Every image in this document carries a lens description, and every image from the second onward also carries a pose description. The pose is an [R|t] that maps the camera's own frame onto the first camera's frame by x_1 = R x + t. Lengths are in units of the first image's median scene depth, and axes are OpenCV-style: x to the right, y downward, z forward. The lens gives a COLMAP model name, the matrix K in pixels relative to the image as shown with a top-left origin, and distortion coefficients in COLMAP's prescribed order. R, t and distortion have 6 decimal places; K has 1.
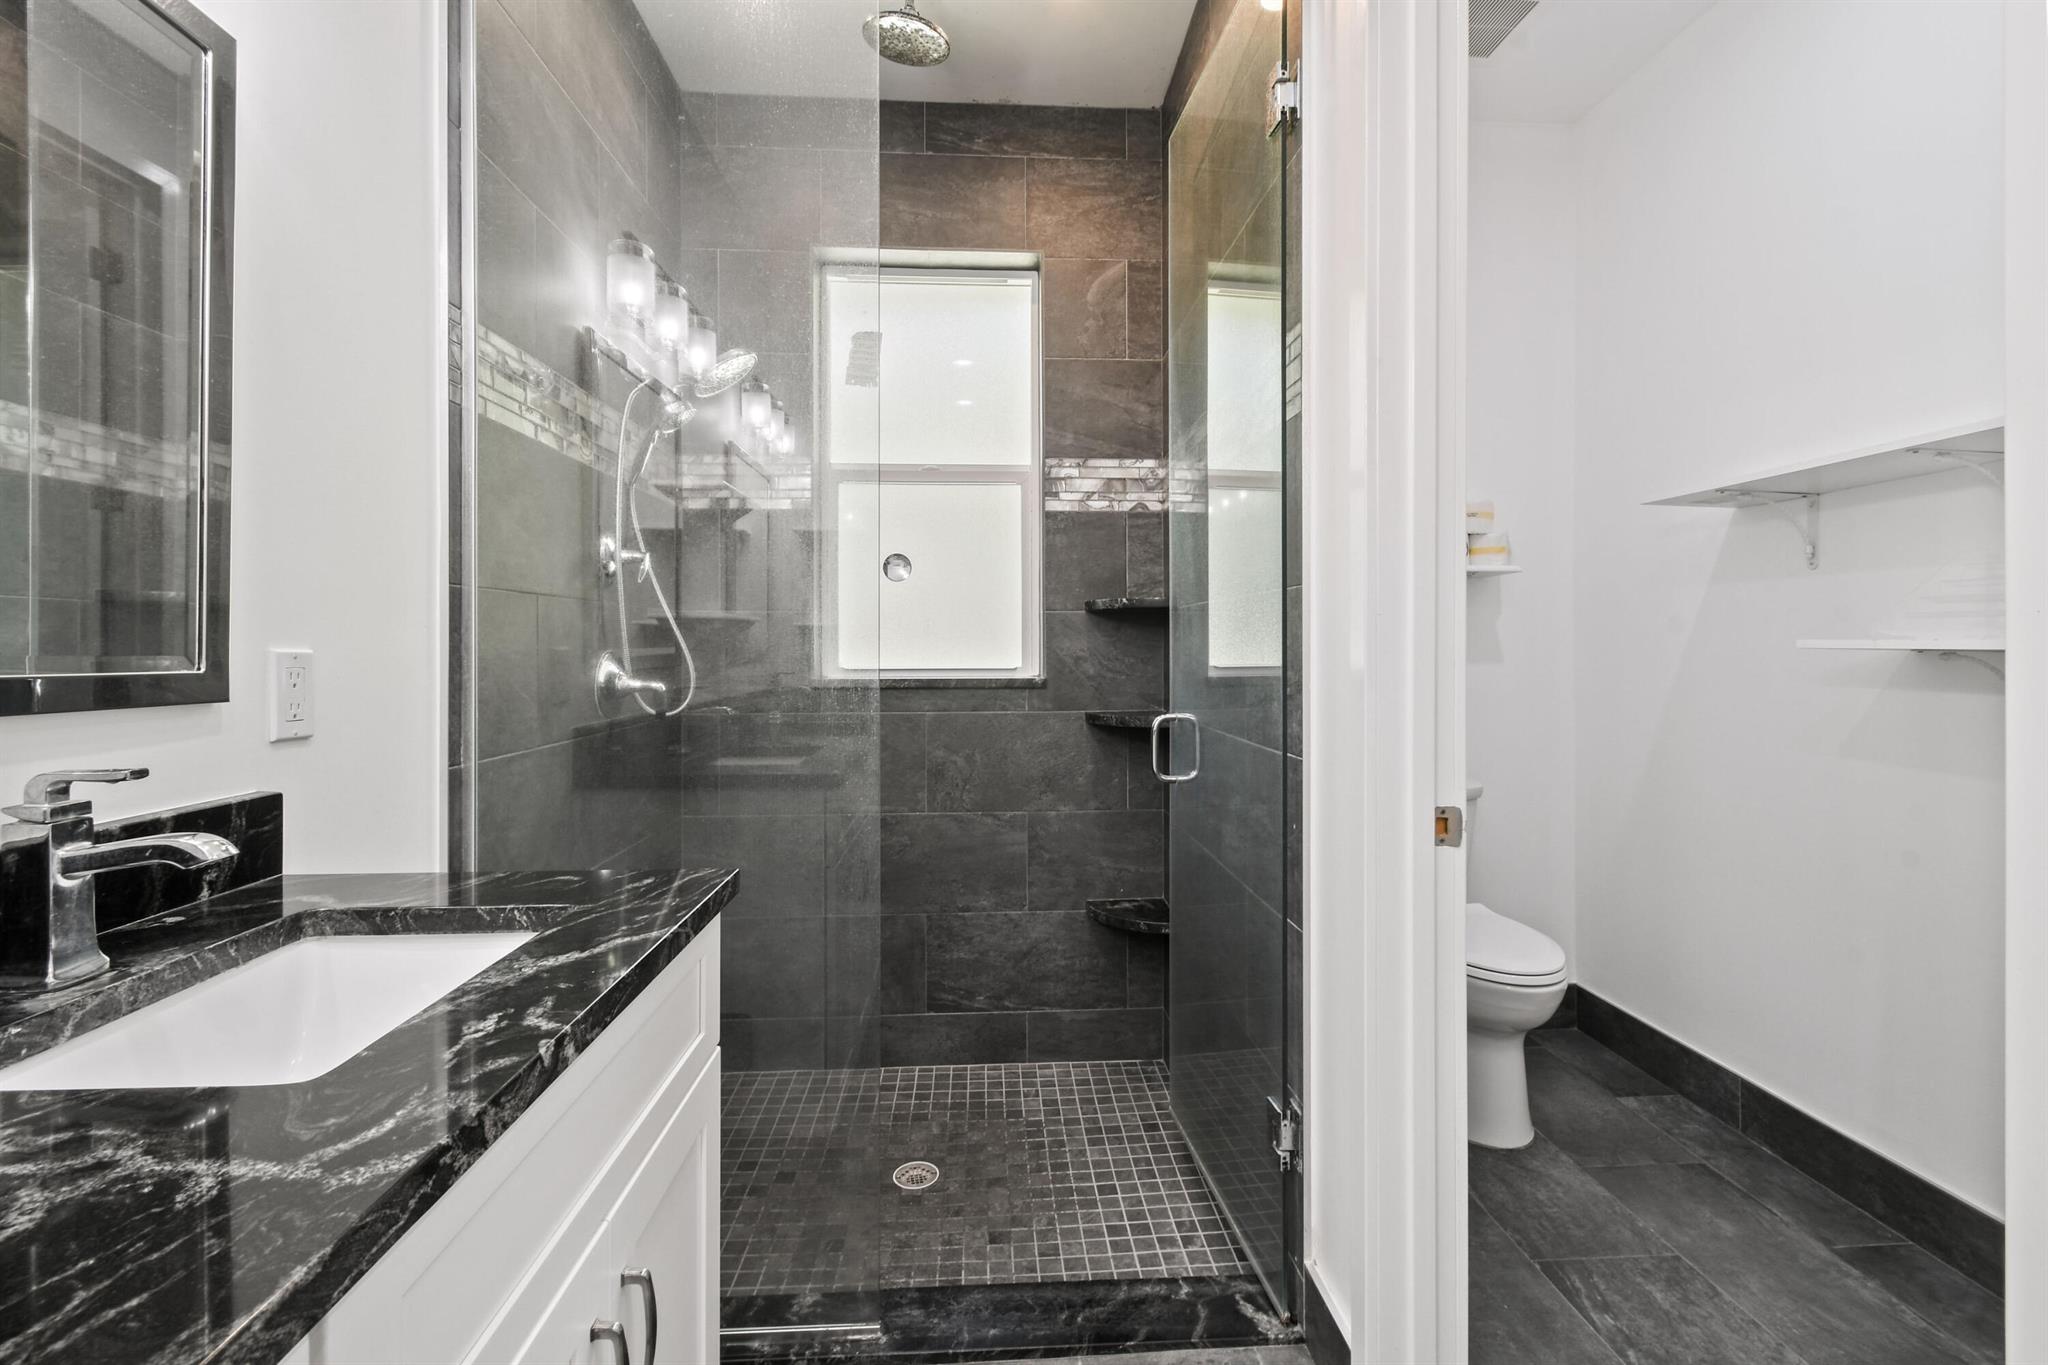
lens RADIAL K [[911.0, 0, 1029.0], [0, 911.0, 660.2], [0, 0, 1]] dist [0.018283, -0.008203]
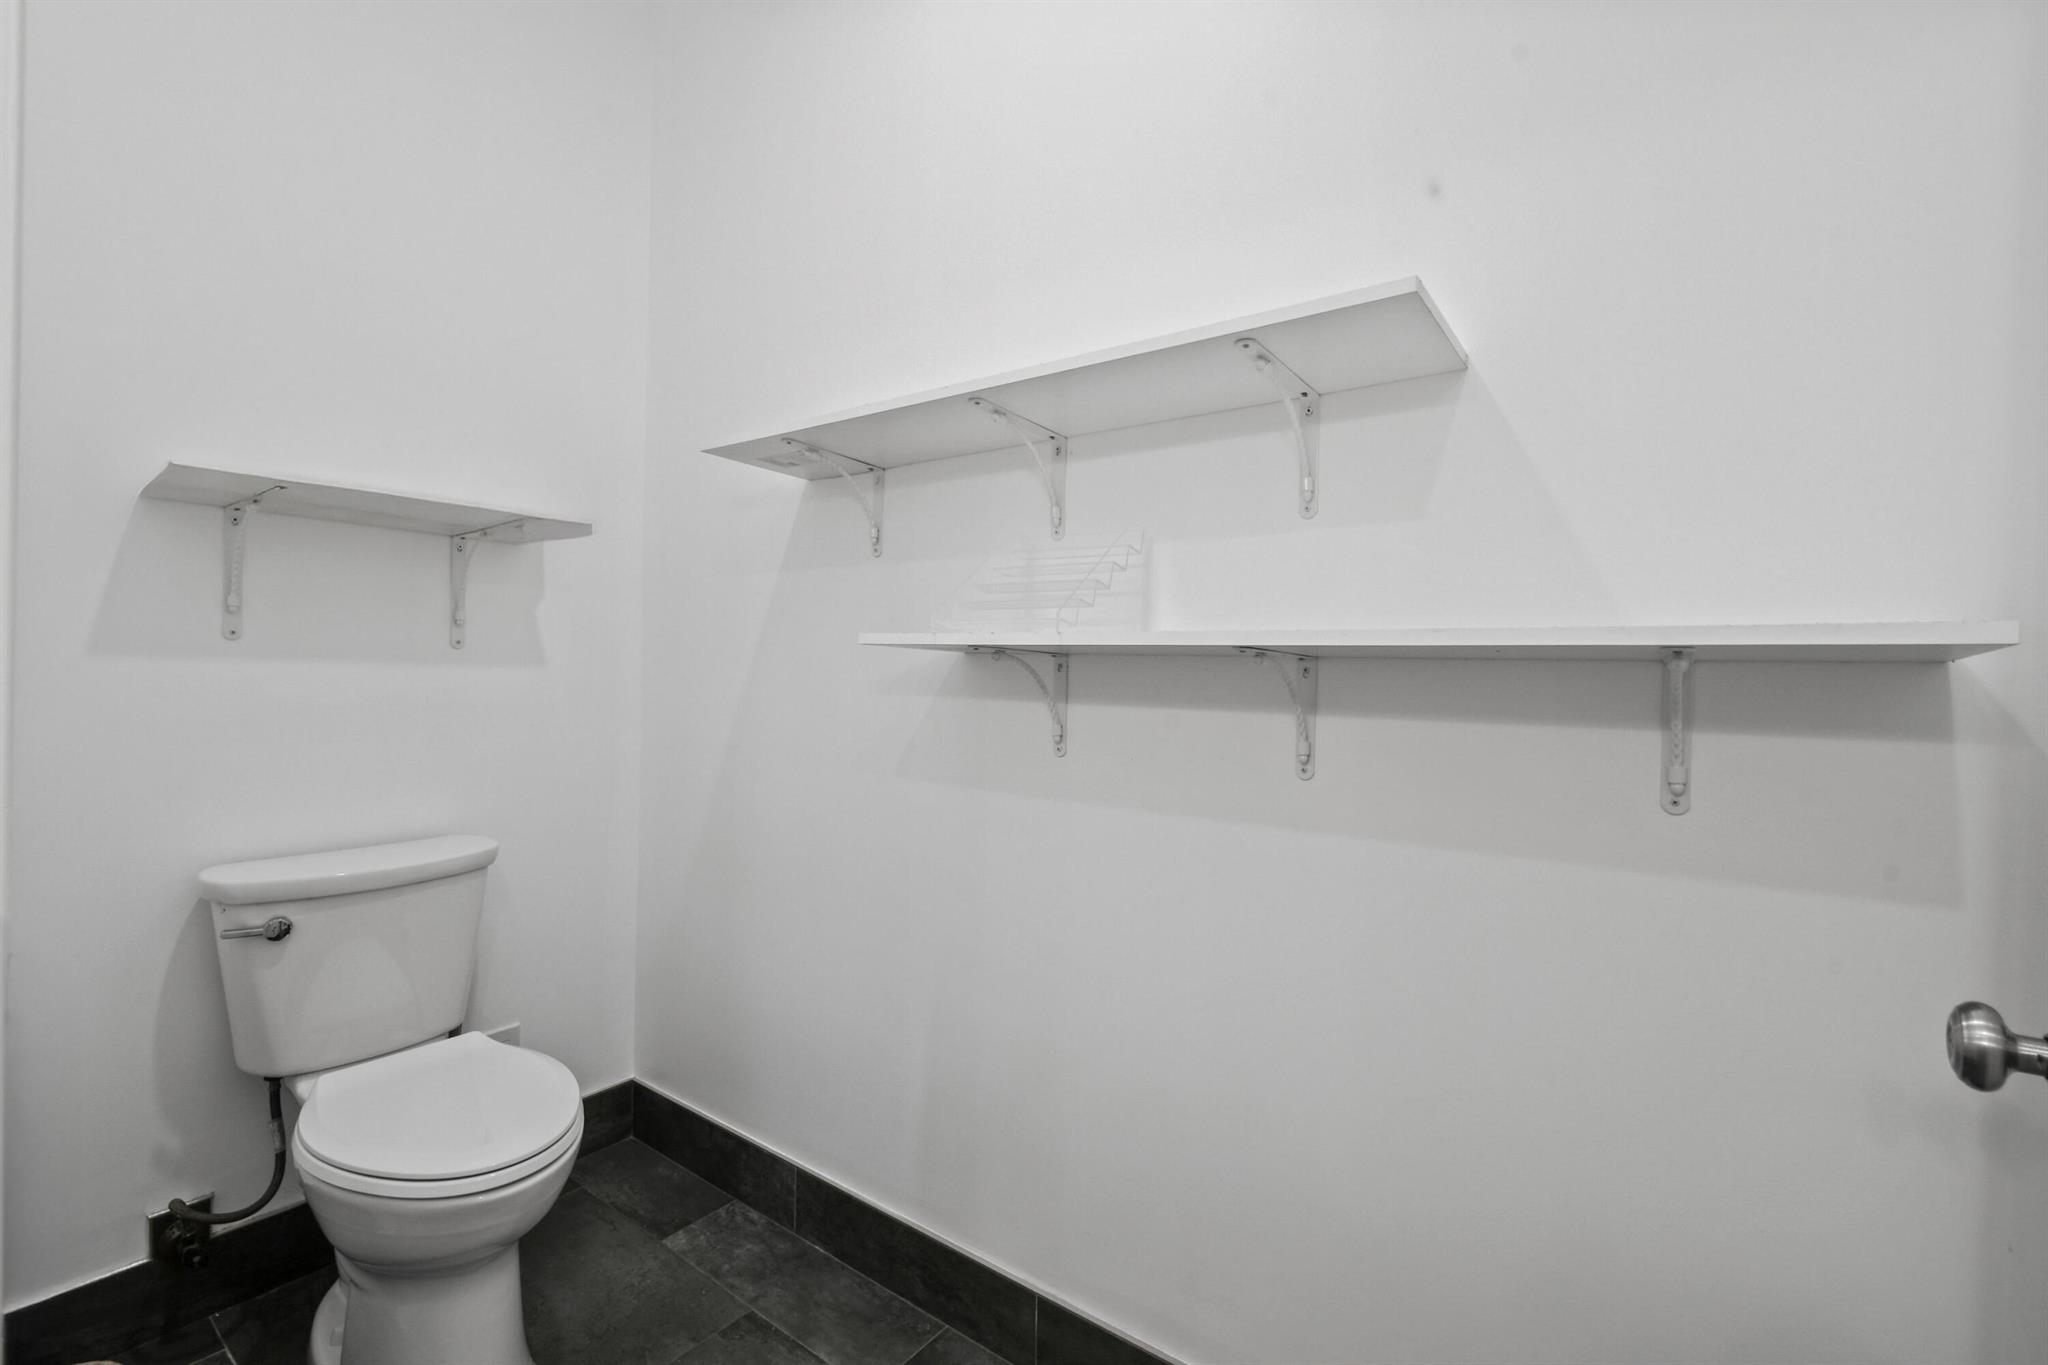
lens RADIAL K [[911.0, 0, 1029.0], [0, 911.0, 660.2], [0, 0, 1]] dist [0.018283, -0.008203]
pose [[0.641481, 0.027897, 0.766631, 0.268604], [-0.015880, 0.999607, -0.023087, 0.013521], [-0.766974, 0.002636, 0.641672, 0.315399]]
